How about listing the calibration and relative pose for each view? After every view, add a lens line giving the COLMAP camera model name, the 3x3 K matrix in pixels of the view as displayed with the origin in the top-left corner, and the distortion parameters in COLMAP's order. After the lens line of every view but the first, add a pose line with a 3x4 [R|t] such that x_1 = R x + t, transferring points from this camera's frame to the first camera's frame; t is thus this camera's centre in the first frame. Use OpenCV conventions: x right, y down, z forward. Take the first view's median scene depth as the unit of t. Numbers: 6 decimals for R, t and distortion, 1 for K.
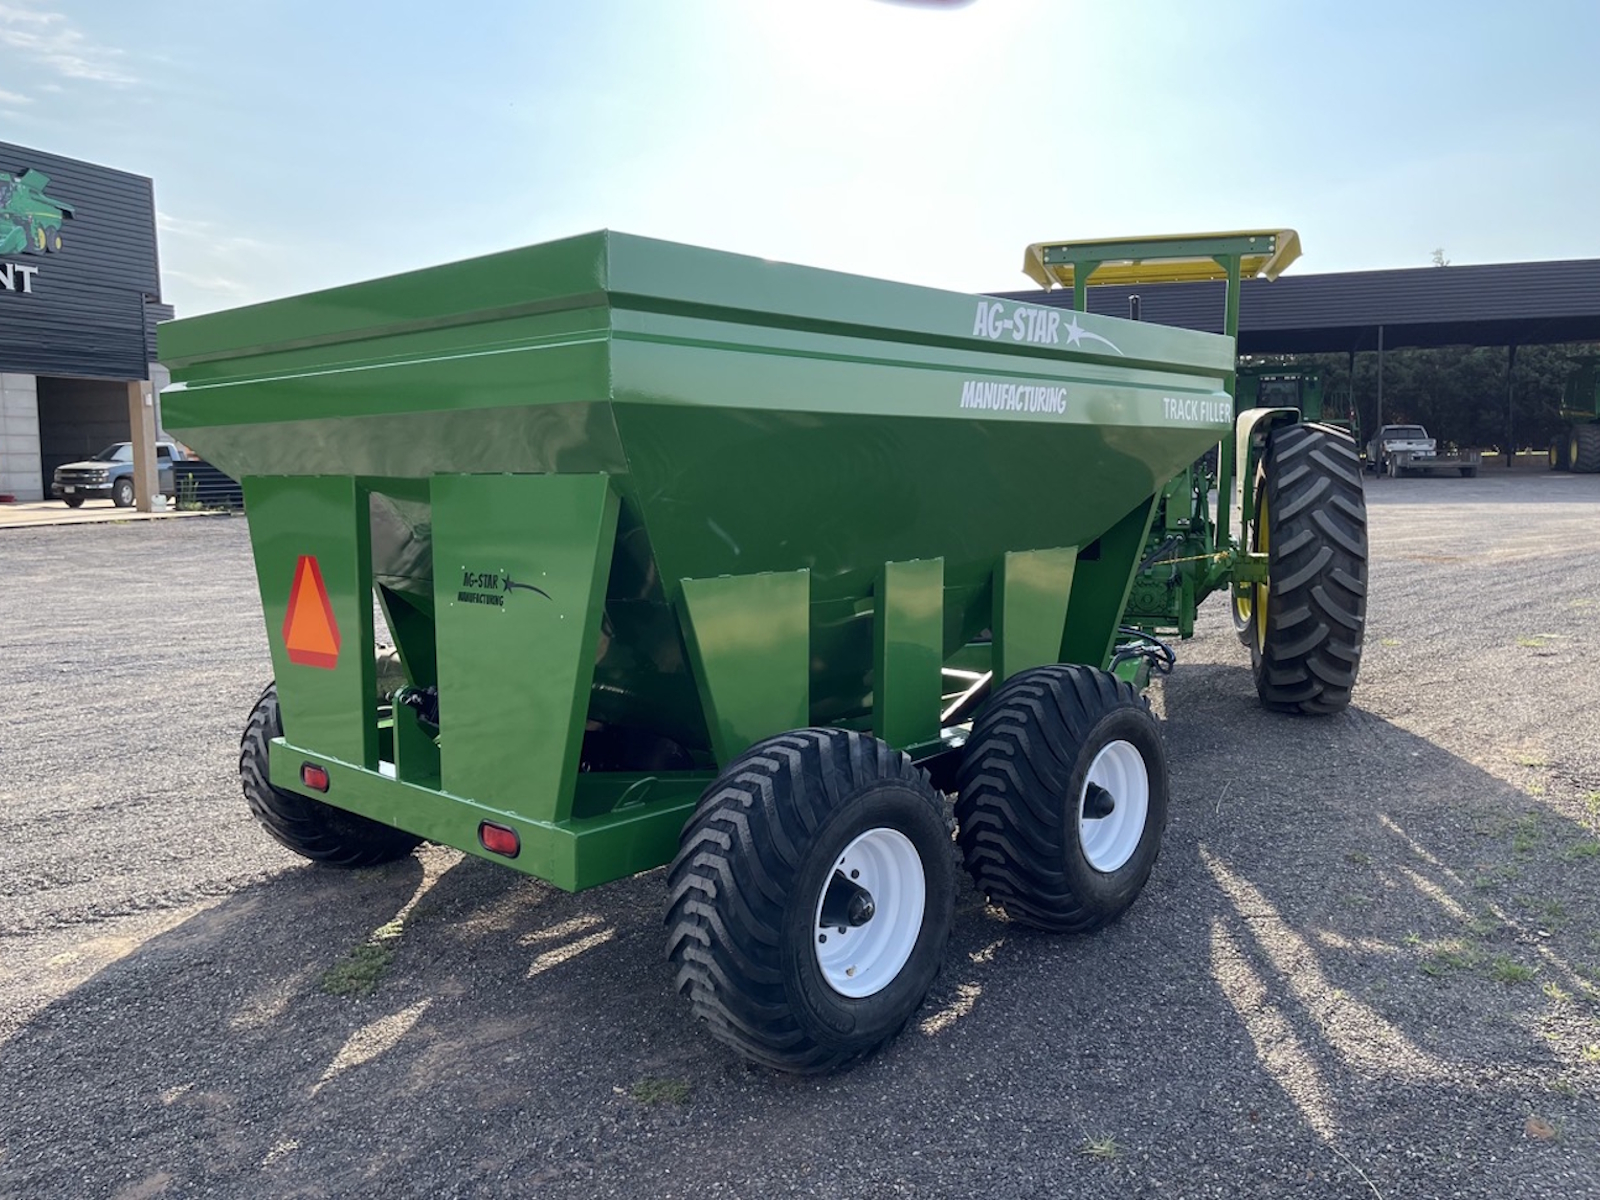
lens RADIAL K [[1258.0, 0, 800.0], [0, 1258.0, 600.0], [0, 0, 1]] dist [0.002077, -0.004957]
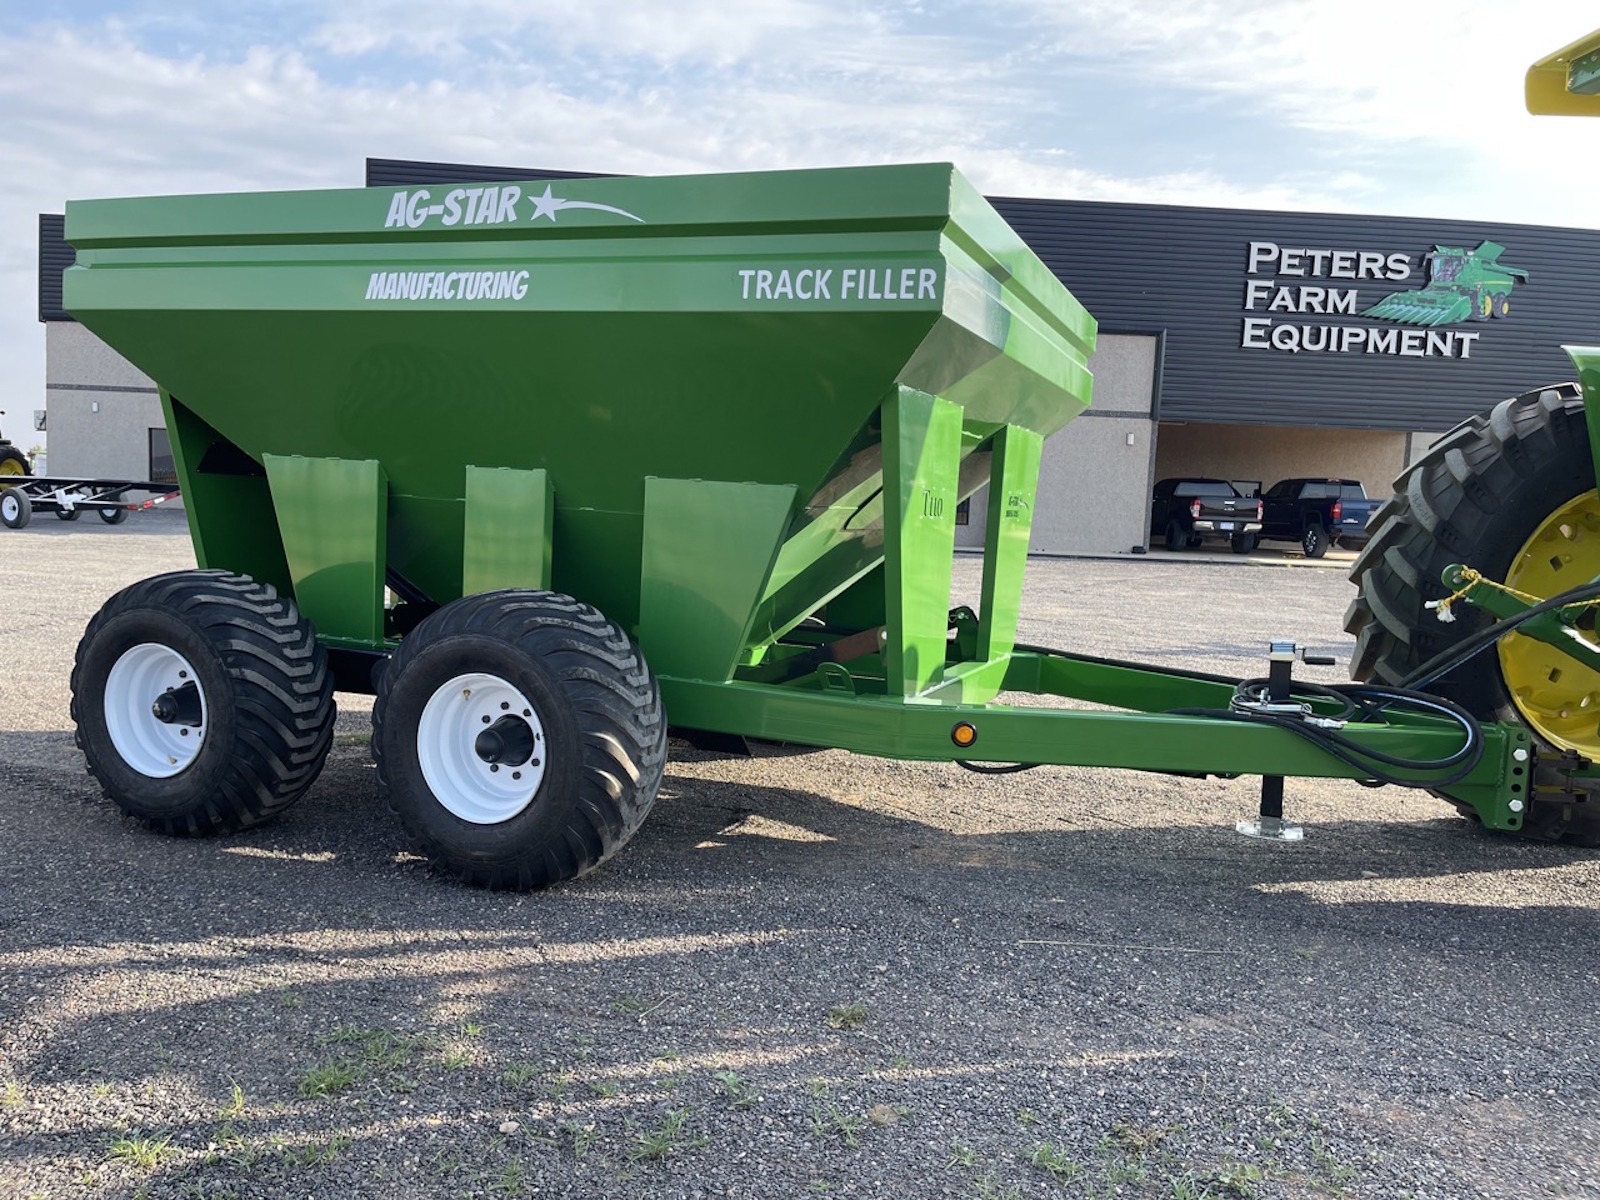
lens RADIAL K [[1205.2, 0, 800.3], [0, 1205.2, 624.2], [0, 0, 1]] dist [-0.002159, -0.003730]
pose [[0.385481, 0.122930, -0.914490, 1.107710], [-0.156186, 0.985477, 0.066636, -0.009937], [0.909401, 0.117144, 0.399082, 0.879803]]
